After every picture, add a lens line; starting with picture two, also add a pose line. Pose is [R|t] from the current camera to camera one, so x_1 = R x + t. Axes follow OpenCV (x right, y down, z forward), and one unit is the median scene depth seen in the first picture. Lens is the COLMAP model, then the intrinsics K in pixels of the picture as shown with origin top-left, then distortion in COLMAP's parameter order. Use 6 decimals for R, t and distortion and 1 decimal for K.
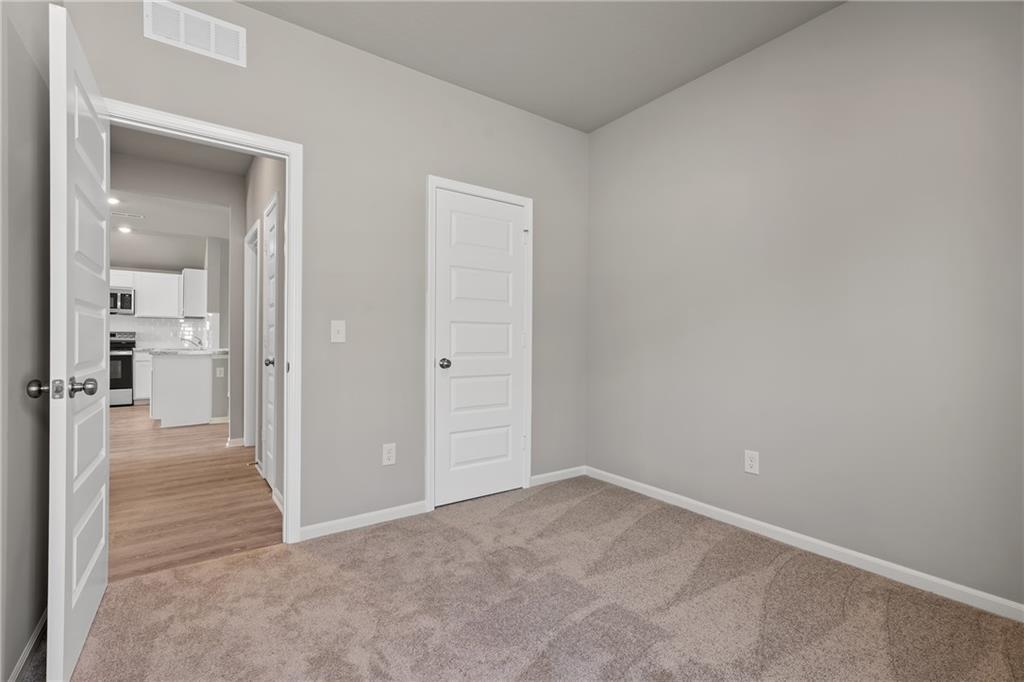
lens RADIAL K [[457.0, 0, 505.1], [0, 457.0, 337.6], [0, 0, 1]] dist [-0.002631, -0.000381]
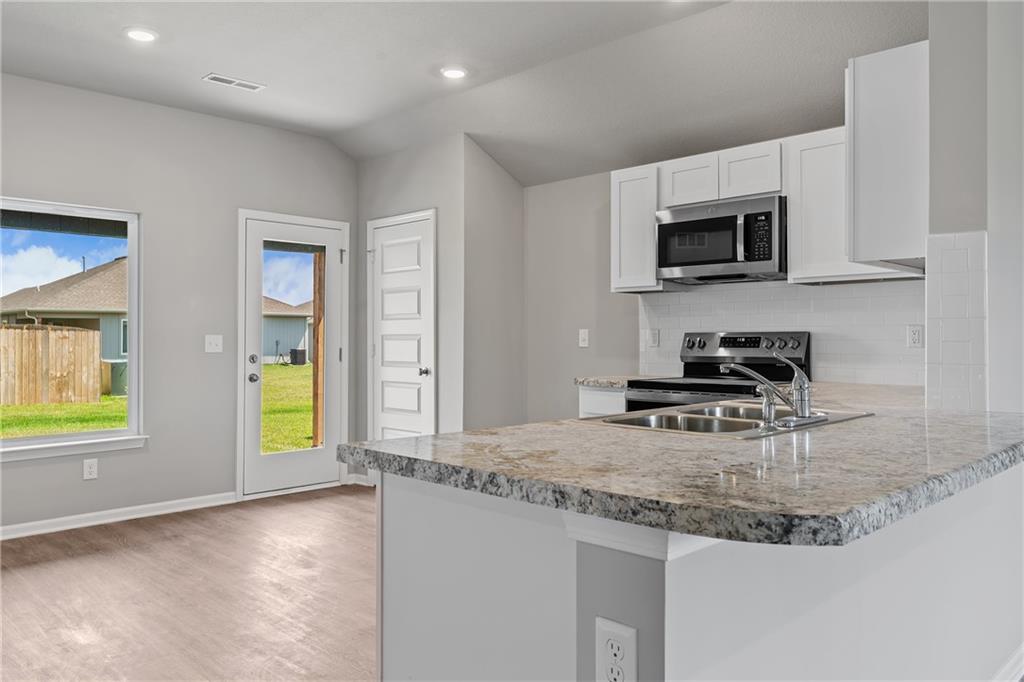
lens RADIAL K [[755.5, 0, 507.9], [0, 755.5, 328.0], [0, 0, 1]] dist [-0.000798, -0.000670]
pose [[0.160286, -0.019075, -0.986886, -0.346403], [0.007052, 0.999810, -0.018180, -0.007131], [0.987045, -0.004045, 0.160391, 0.760310]]
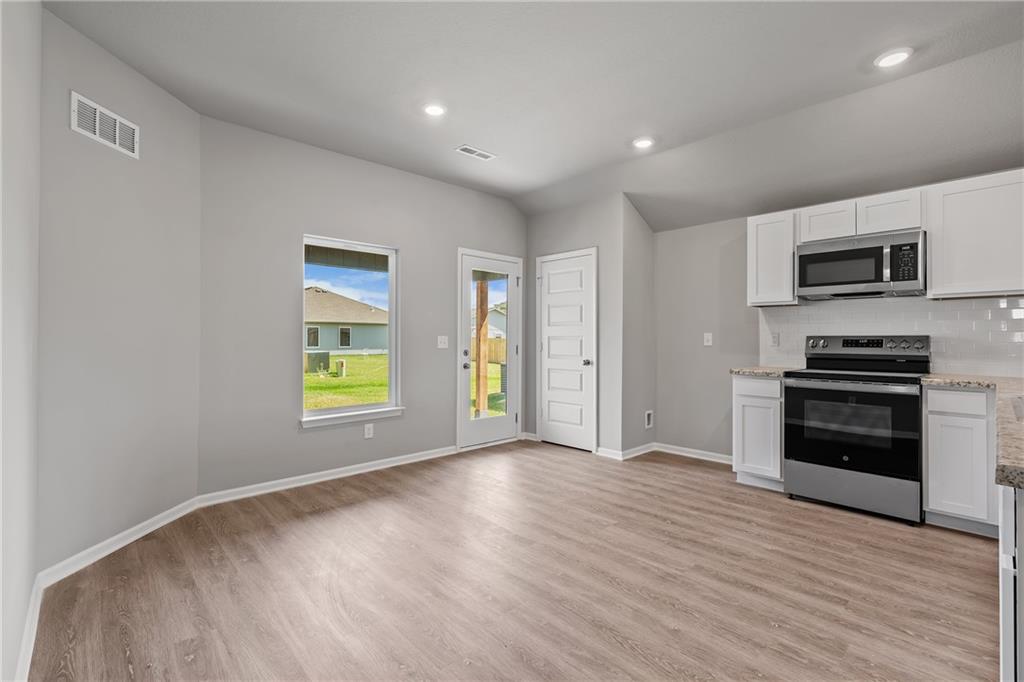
lens RADIAL K [[457.0, 0, 505.1], [0, 457.0, 337.6], [0, 0, 1]] dist [-0.002631, -0.000381]
pose [[0.129524, -0.006669, -0.991554, -0.478780], [0.002503, 0.999976, -0.006399, -0.009251], [0.991573, -0.001653, 0.129538, 0.600630]]
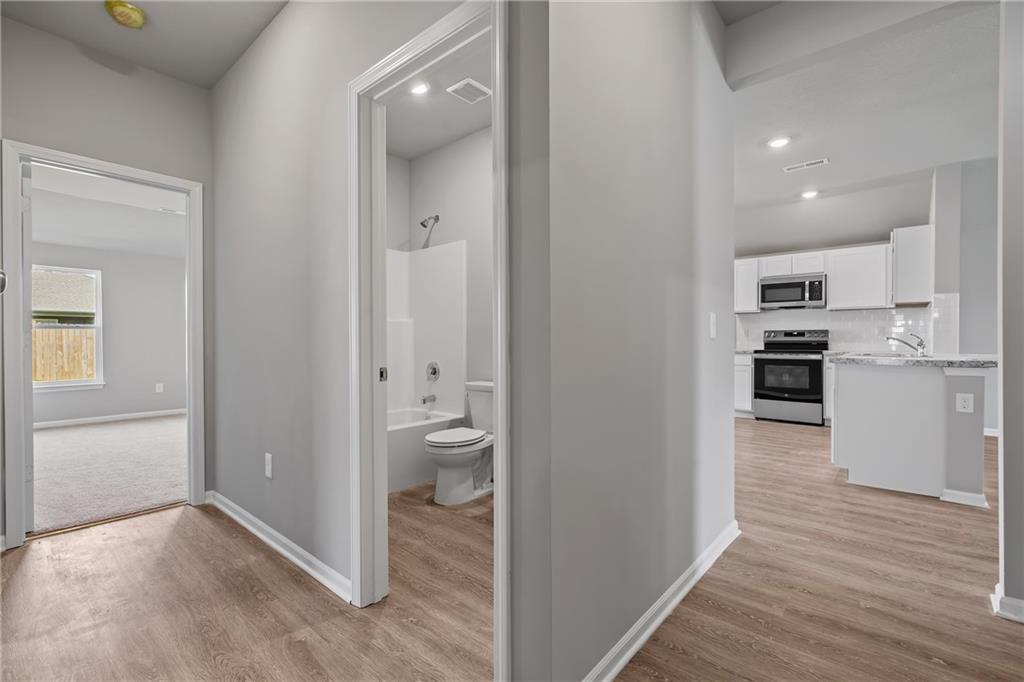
lens RADIAL K [[453.2, 0, 512.0], [0, 453.2, 341.0], [0, 0, 1]] dist [0.001652, 0.000264]
pose [[0.238258, -0.000618, -0.971202, -0.205885], [0.004463, 0.999990, 0.000459, 0.004213], [0.971192, -0.004444, 0.238258, 0.317620]]
